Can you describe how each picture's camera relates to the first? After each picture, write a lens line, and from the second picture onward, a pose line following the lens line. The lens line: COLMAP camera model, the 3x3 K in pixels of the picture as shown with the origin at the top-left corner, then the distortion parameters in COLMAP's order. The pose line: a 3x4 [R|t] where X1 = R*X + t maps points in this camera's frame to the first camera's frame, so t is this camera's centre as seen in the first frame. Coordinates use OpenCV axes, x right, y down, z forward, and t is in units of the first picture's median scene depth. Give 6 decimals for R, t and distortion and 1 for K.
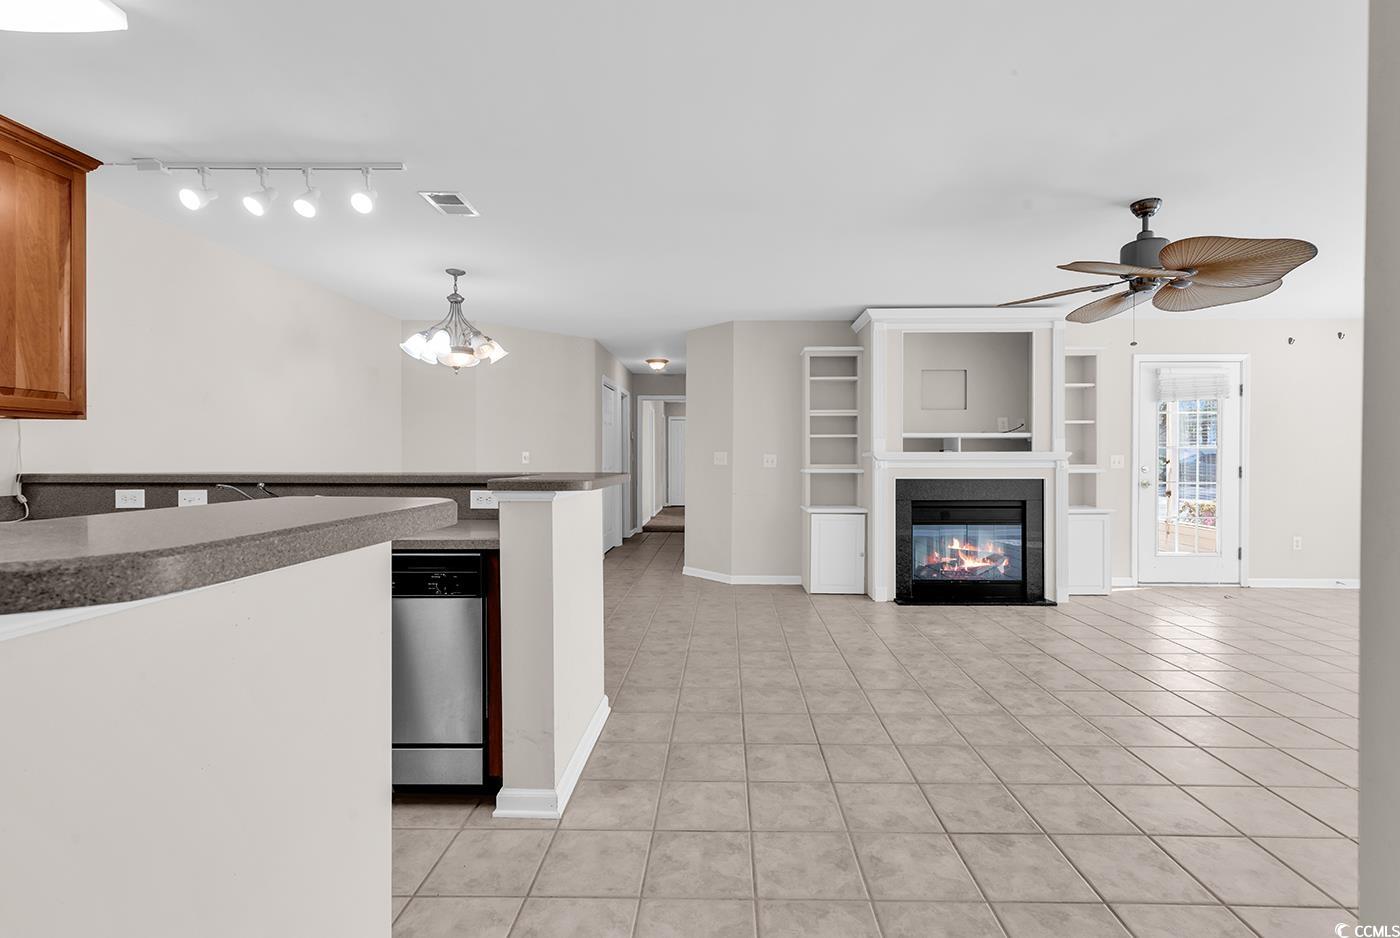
lens RADIAL K [[635.8, 0, 718.9], [0, 635.8, 461.8], [0, 0, 1]] dist [0.009563, -0.000400]
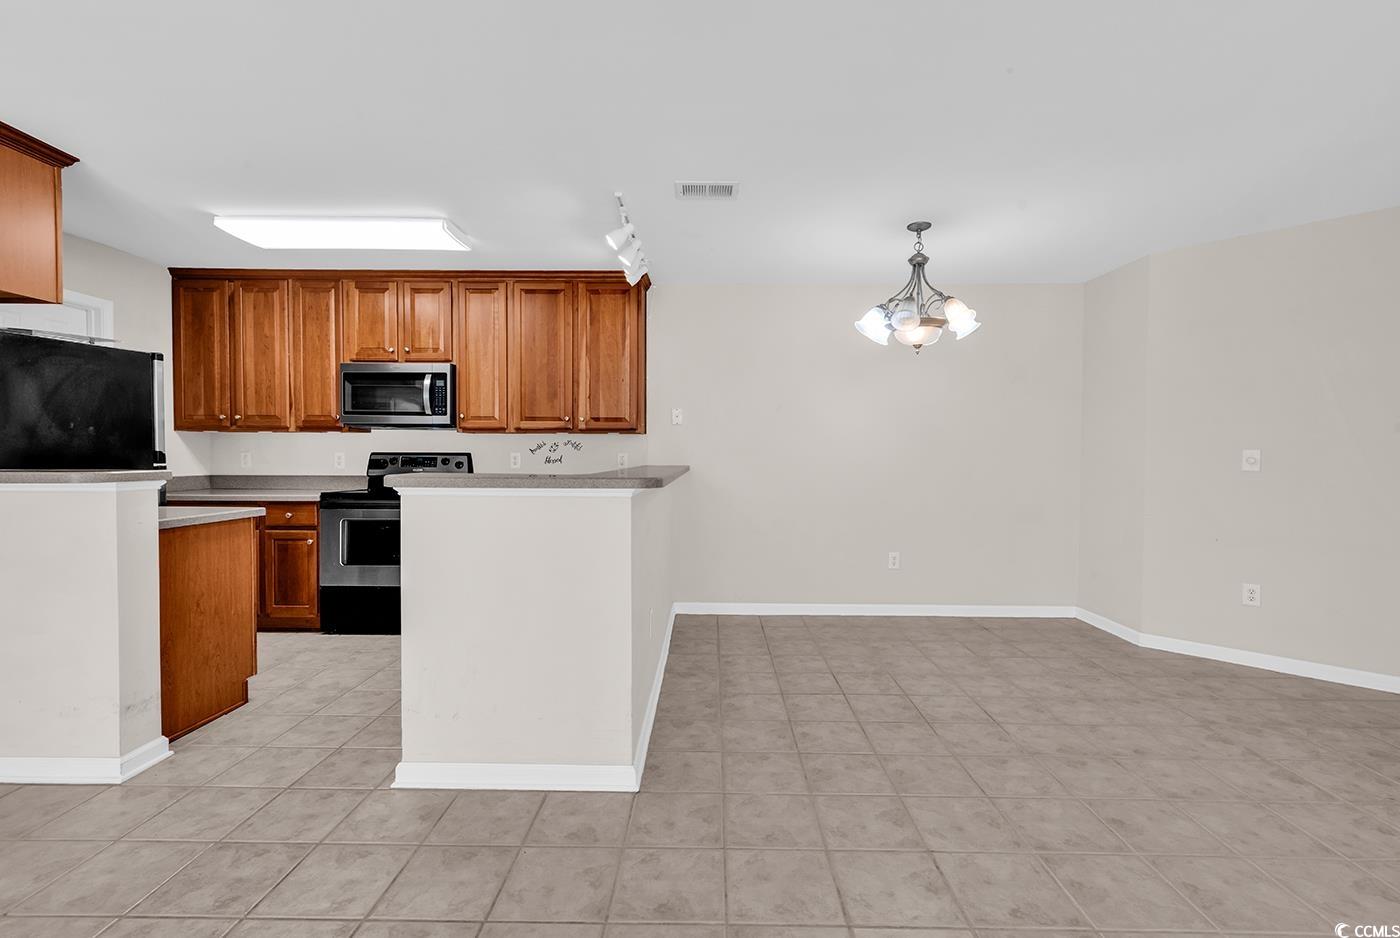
lens RADIAL K [[635.8, 0, 705.5], [0, 635.8, 469.9], [0, 0, 1]] dist [0.009563, -0.000400]
pose [[-0.004640, 0.022415, -0.999738, 0.358890], [-0.012582, 0.999668, 0.022472, -0.006113], [0.999910, 0.012683, -0.004356, 0.669294]]
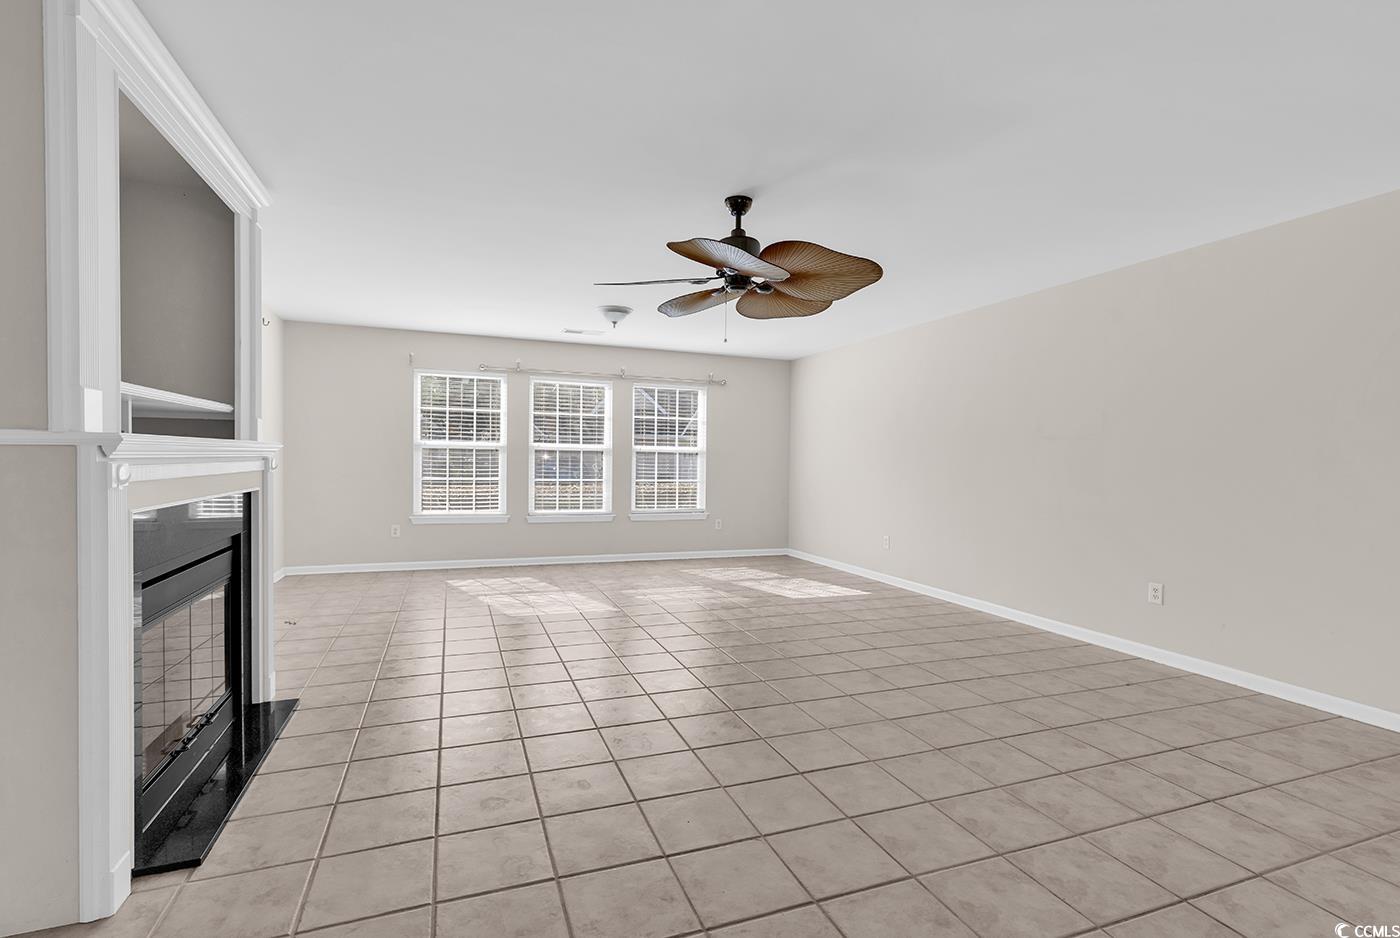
lens RADIAL K [[635.8, 0, 697.8], [0, 635.8, 466.7], [0, 0, 1]] dist [0.009563, -0.000400]
pose [[-0.355153, -0.016081, 0.934670, -0.148198], [-0.001987, 0.999863, 0.016448, -0.004329], [-0.934806, 0.003984, -0.355136, 0.934468]]
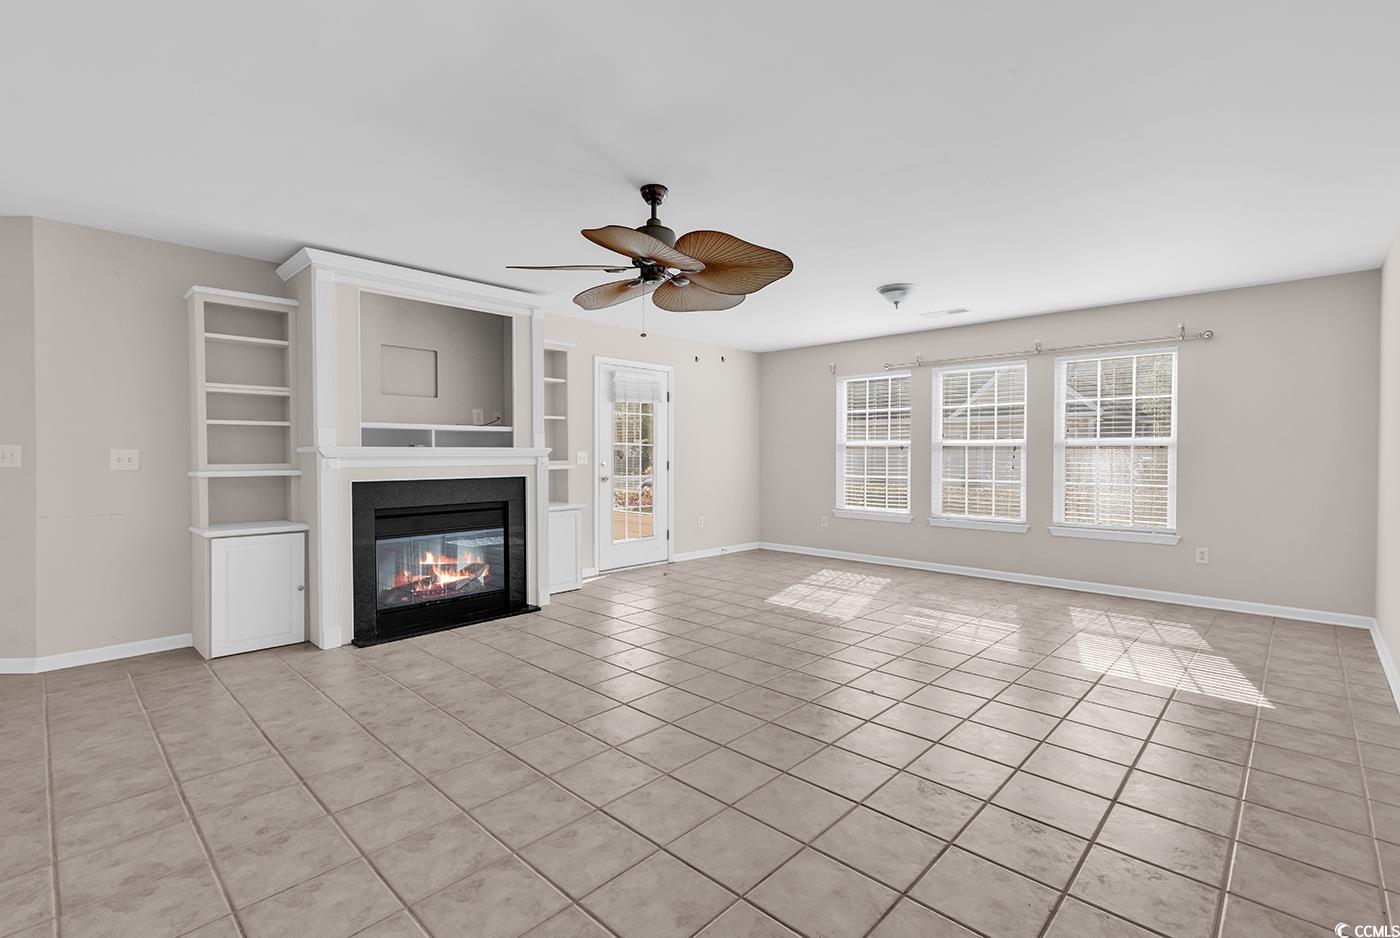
lens RADIAL K [[635.8, 0, 709.0], [0, 635.8, 463.8], [0, 0, 1]] dist [0.009563, -0.000400]
pose [[0.678349, -0.012481, 0.734633, 0.009632], [0.005723, 0.999915, 0.011703, -0.001732], [-0.734717, -0.003735, 0.678363, 0.192466]]
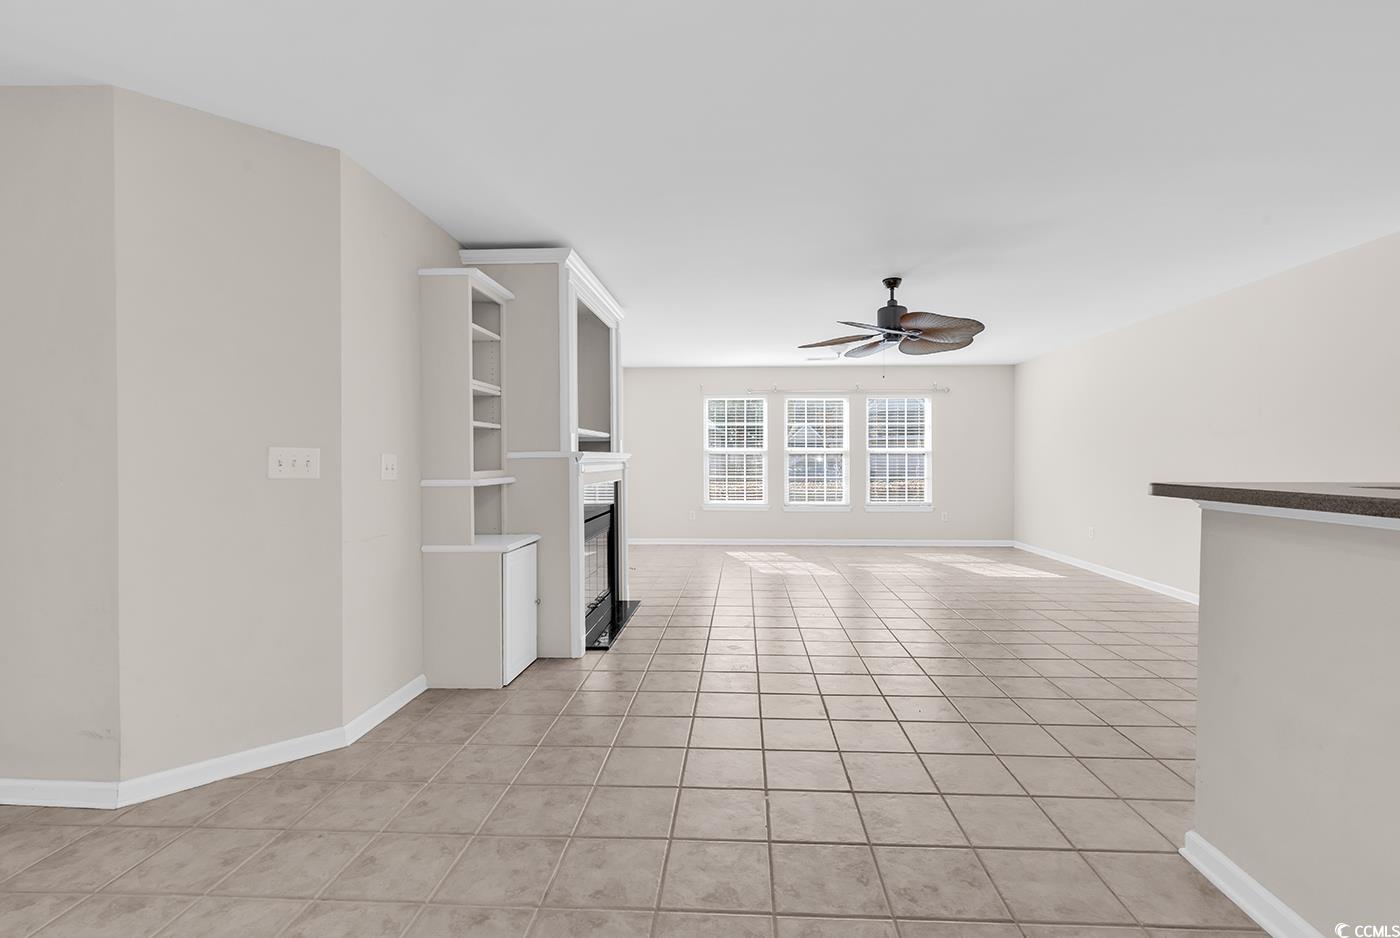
lens RADIAL K [[635.8, 0, 722.5], [0, 635.8, 481.7], [0, 0, 1]] dist [0.009563, -0.000400]
pose [[0.034058, -0.035740, 0.998781, -0.529772], [0.011270, 0.999311, 0.035375, -0.005414], [-0.999356, 0.010052, 0.034438, 0.896459]]
